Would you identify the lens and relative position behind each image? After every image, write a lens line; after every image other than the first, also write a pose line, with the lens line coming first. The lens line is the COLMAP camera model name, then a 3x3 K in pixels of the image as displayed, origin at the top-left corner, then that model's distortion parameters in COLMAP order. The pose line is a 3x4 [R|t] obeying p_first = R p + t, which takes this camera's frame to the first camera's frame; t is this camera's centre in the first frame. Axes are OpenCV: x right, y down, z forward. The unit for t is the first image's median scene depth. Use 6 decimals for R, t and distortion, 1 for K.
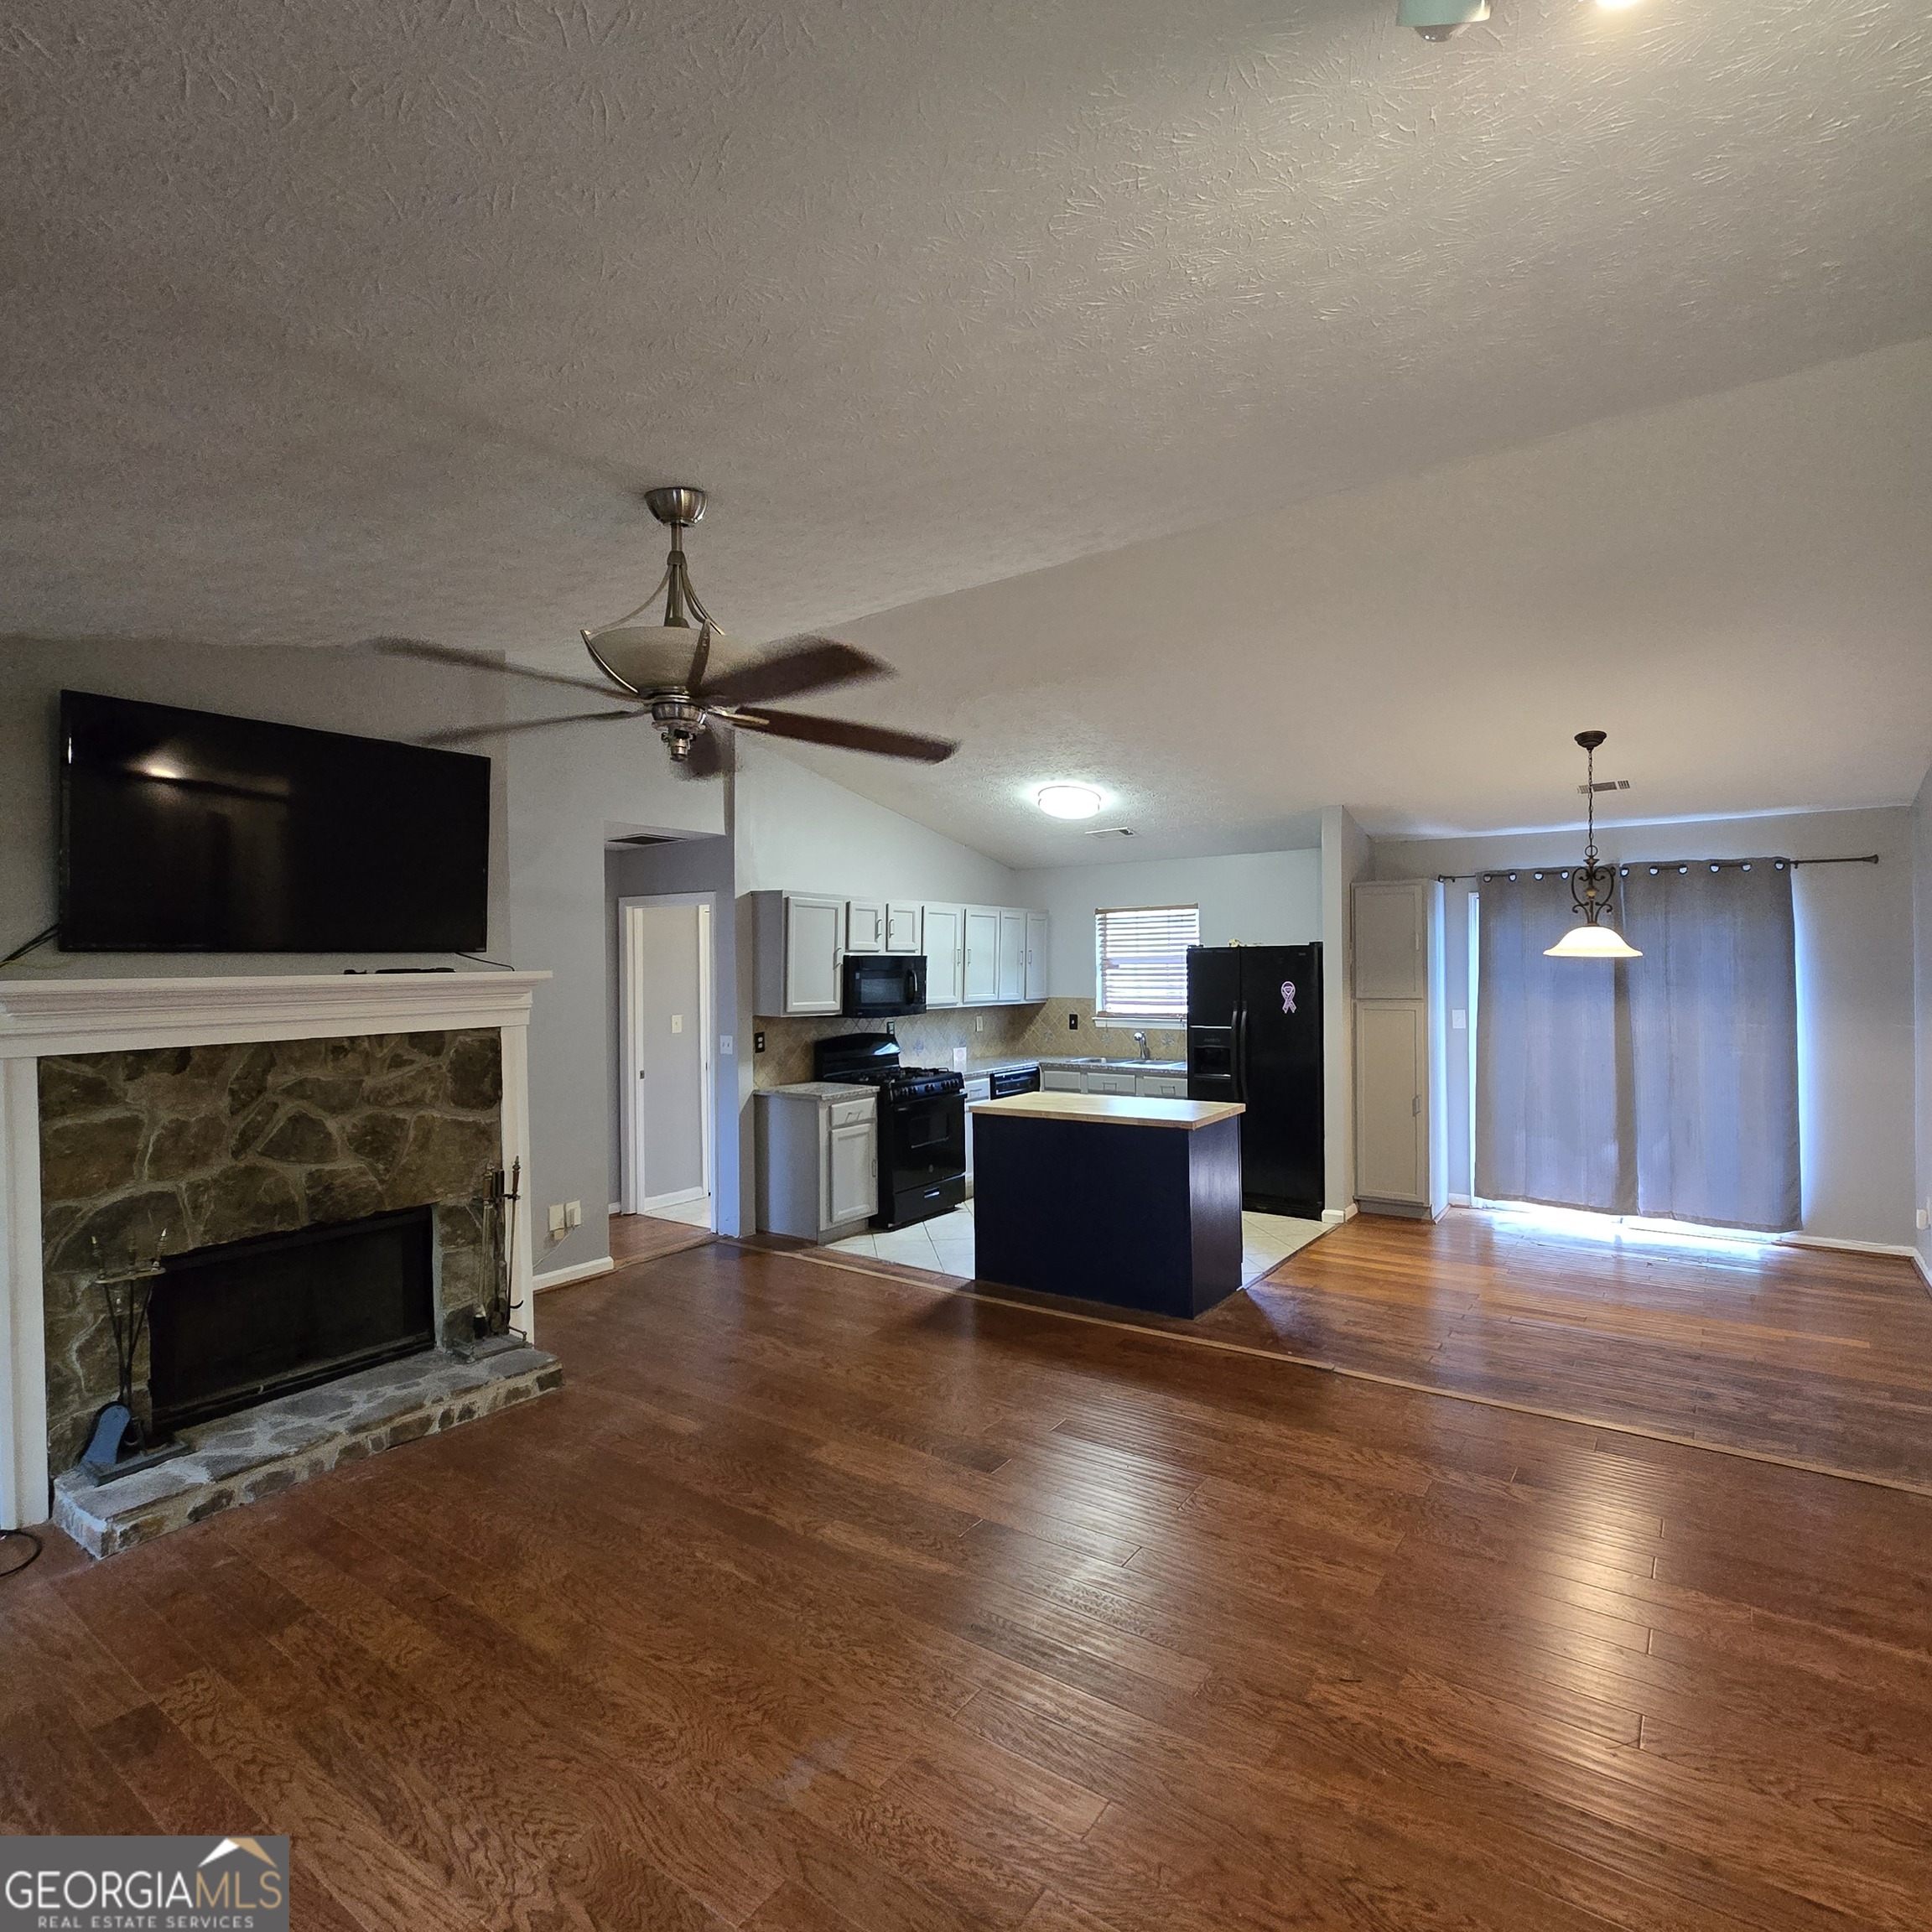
lens RADIAL K [[1057.6, 0, 990.2], [0, 1057.6, 963.6], [0, 0, 1]] dist [-0.001126, -0.000263]
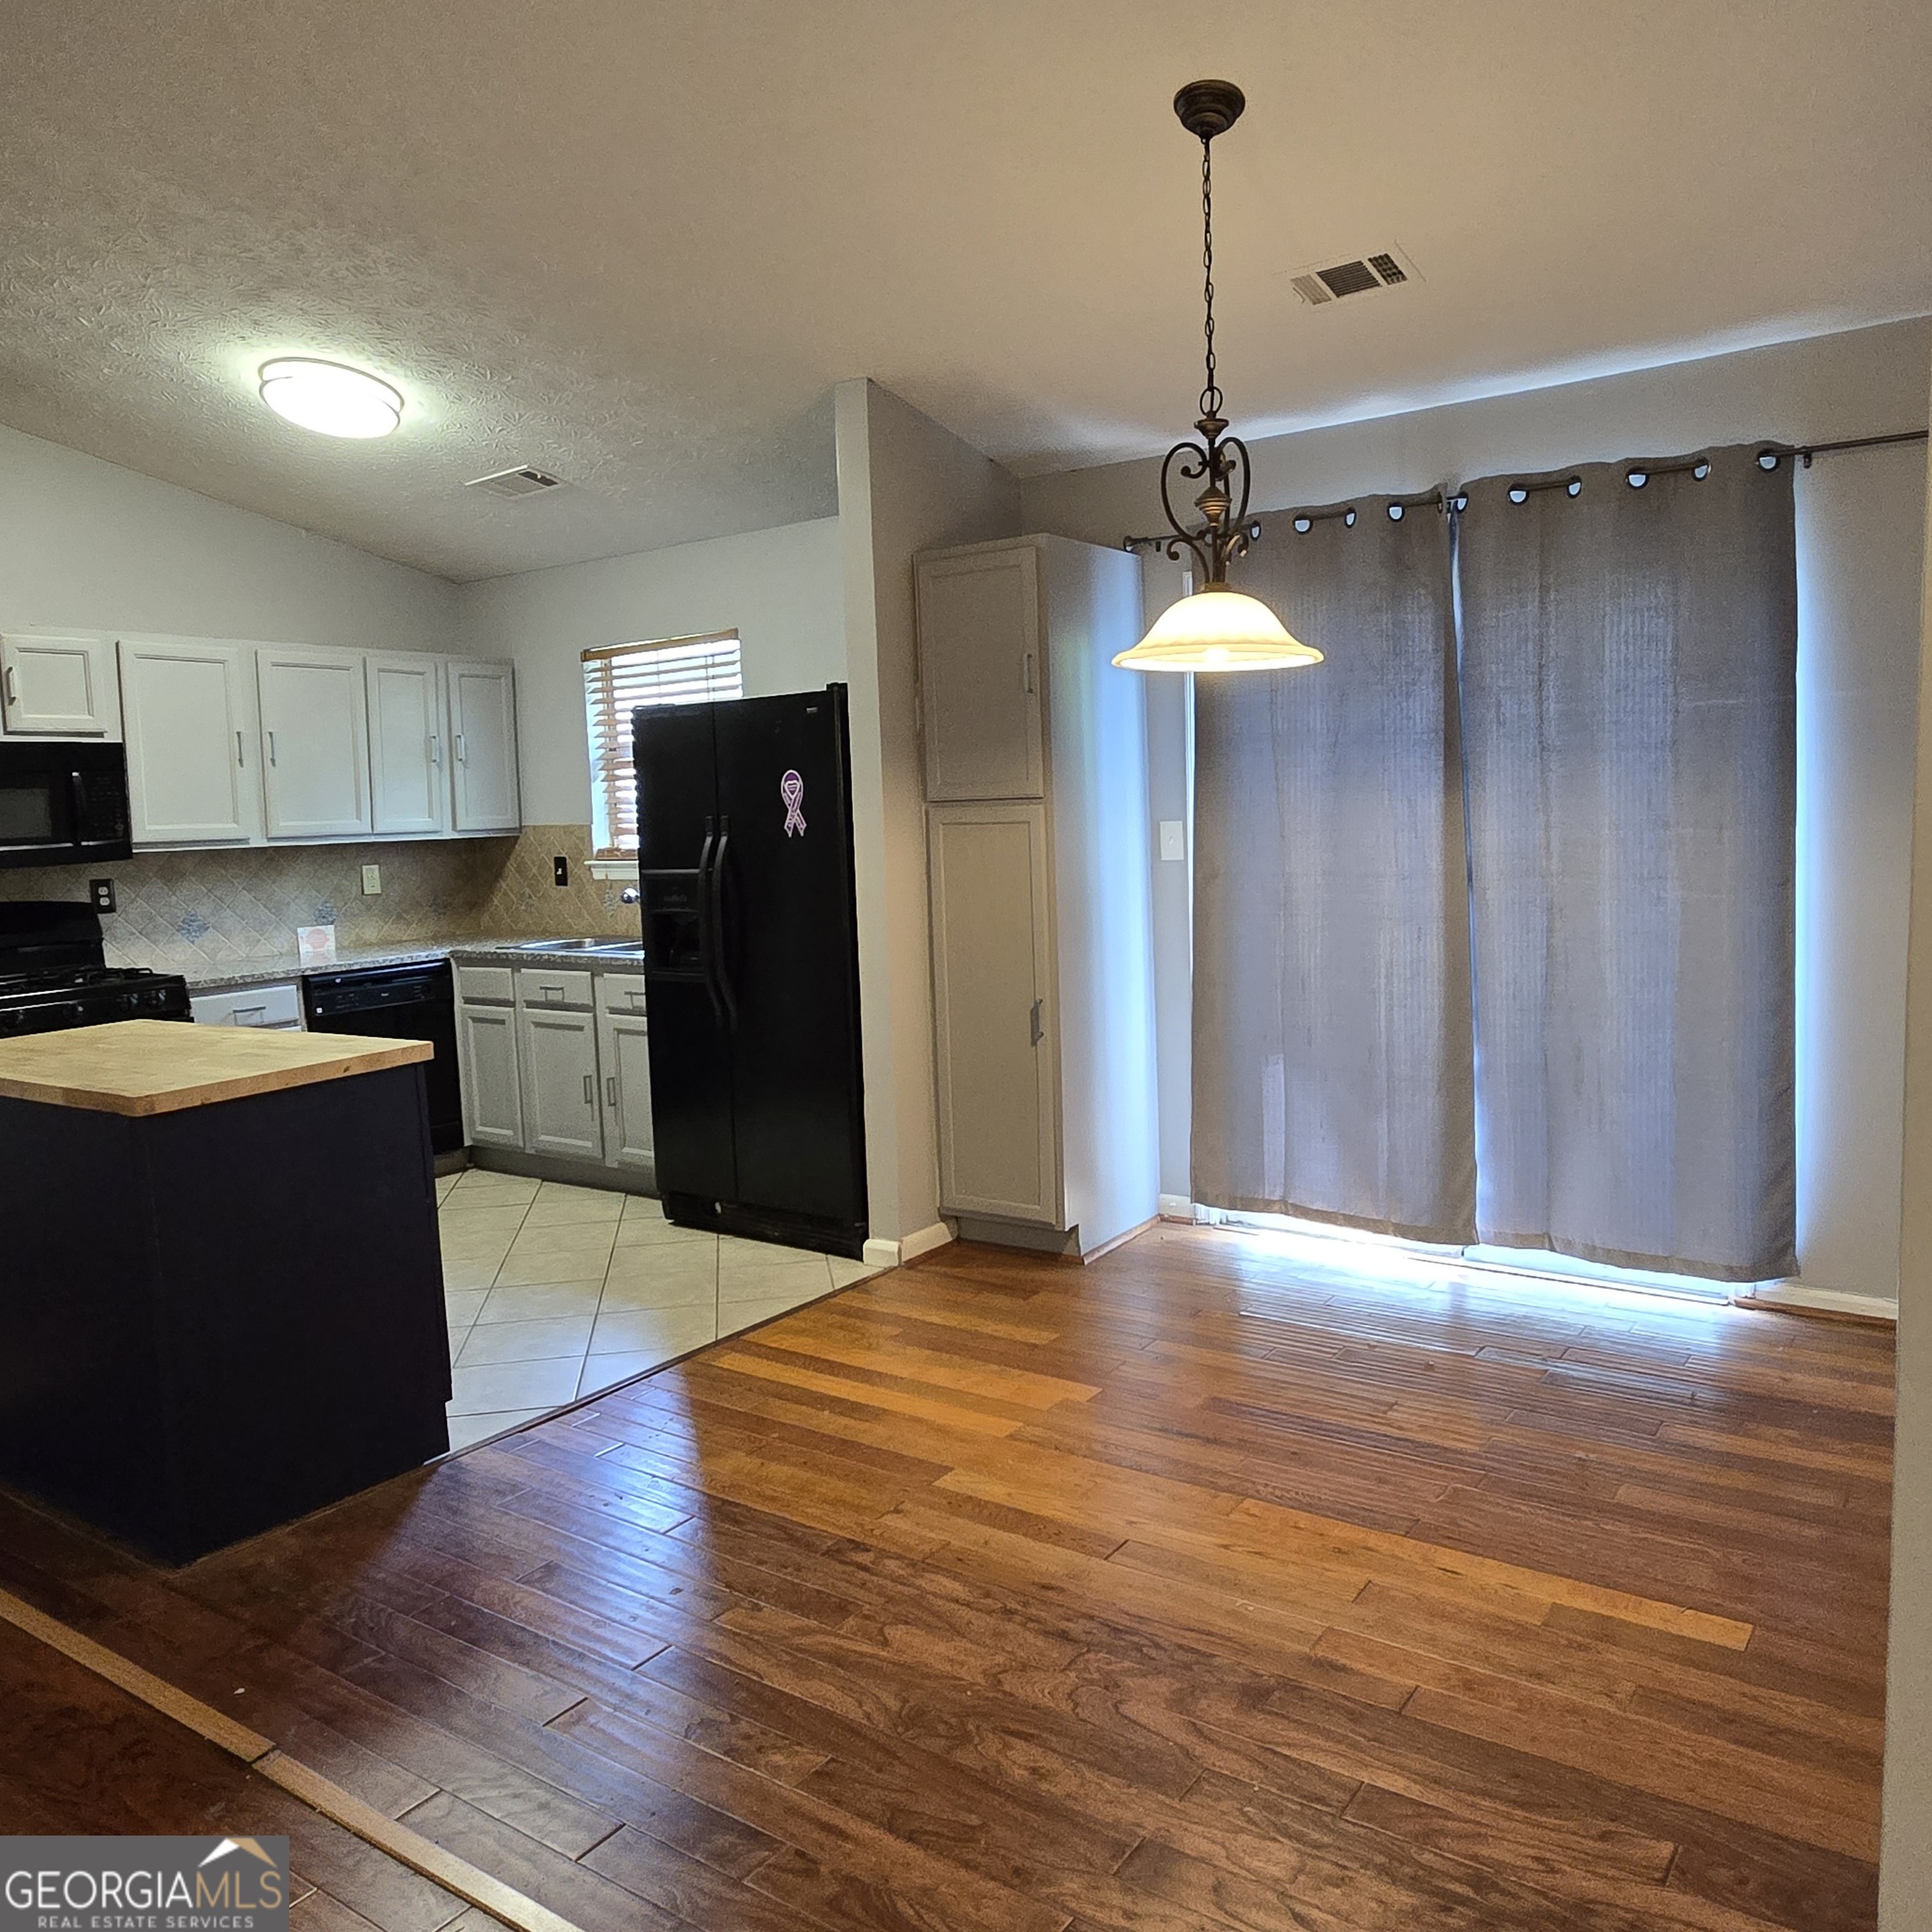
lens RADIAL K [[1543.4, 0, 959.9], [0, 1543.4, 955.5], [0, 0, 1]] dist [-0.004116, 0.002132]
pose [[0.999600, -0.026144, -0.010803, 0.357773], [0.027103, 0.994517, 0.101003, 0.031304], [0.008103, -0.101255, 0.994827, 0.297296]]
